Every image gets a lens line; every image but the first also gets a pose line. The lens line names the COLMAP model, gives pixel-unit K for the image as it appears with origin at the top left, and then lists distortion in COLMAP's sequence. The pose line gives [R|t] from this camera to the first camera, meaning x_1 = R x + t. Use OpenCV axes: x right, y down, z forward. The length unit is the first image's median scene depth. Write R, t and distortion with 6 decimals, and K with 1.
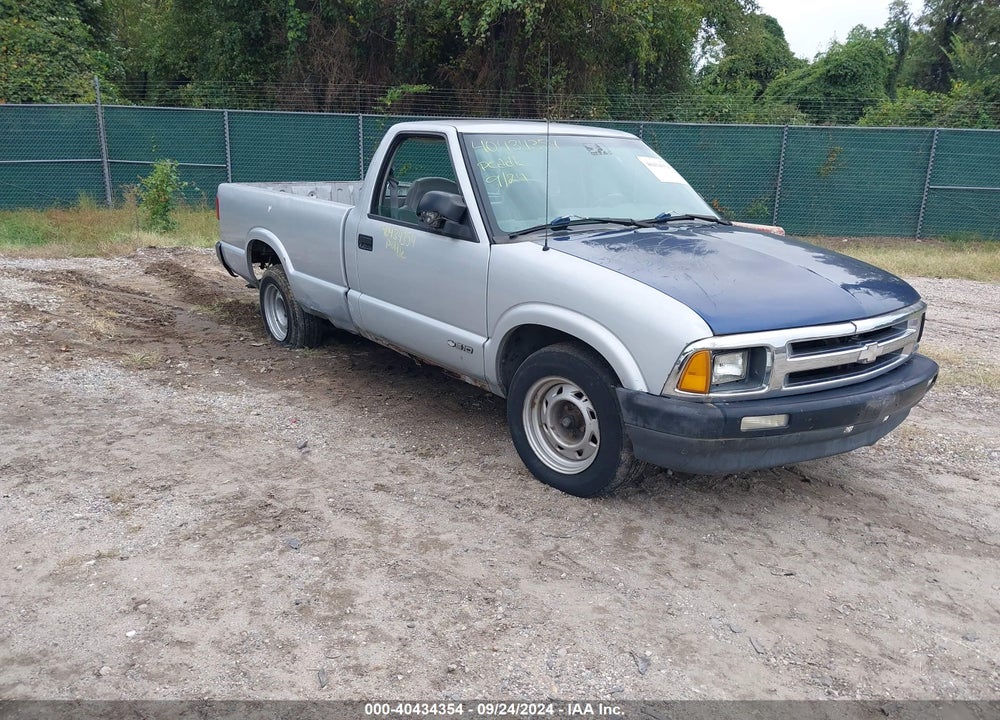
lens RADIAL K [[785.2, 0, 494.4], [0, 785.2, 342.3], [0, 0, 1]] dist [0.031398, -0.073505]
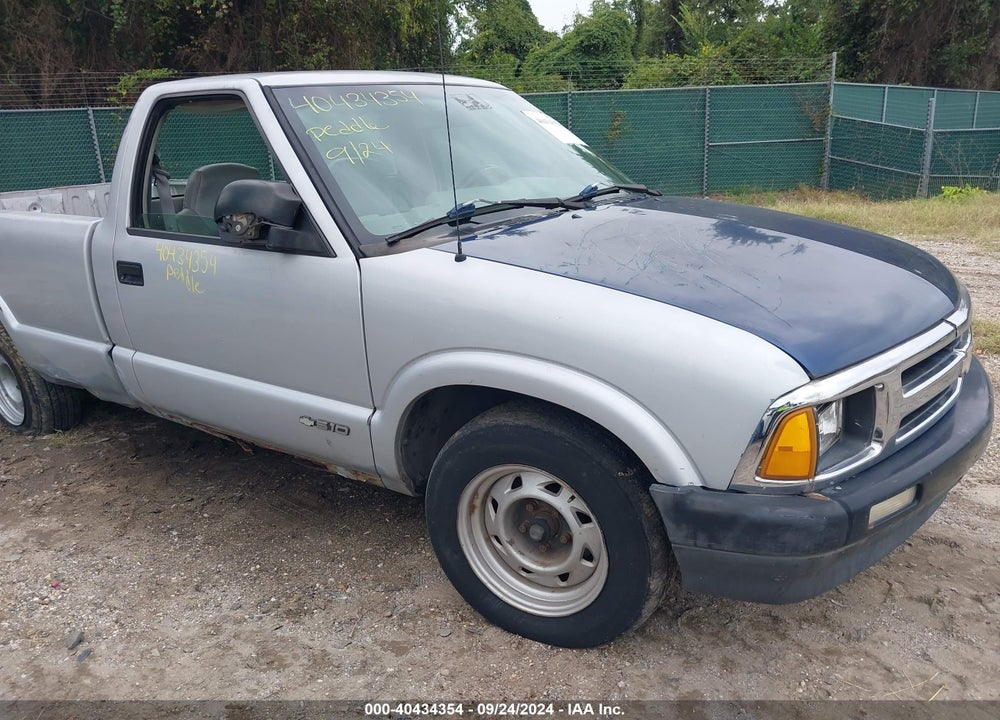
lens RADIAL K [[762.2, 0, 502.2], [0, 762.2, 352.4], [0, 0, 1]] dist [0.013206, -0.060948]
pose [[0.948522, -0.145759, 0.281177, -0.070456], [0.135506, 0.989211, 0.055680, -0.065451], [-0.286259, -0.014713, 0.958039, 0.370193]]
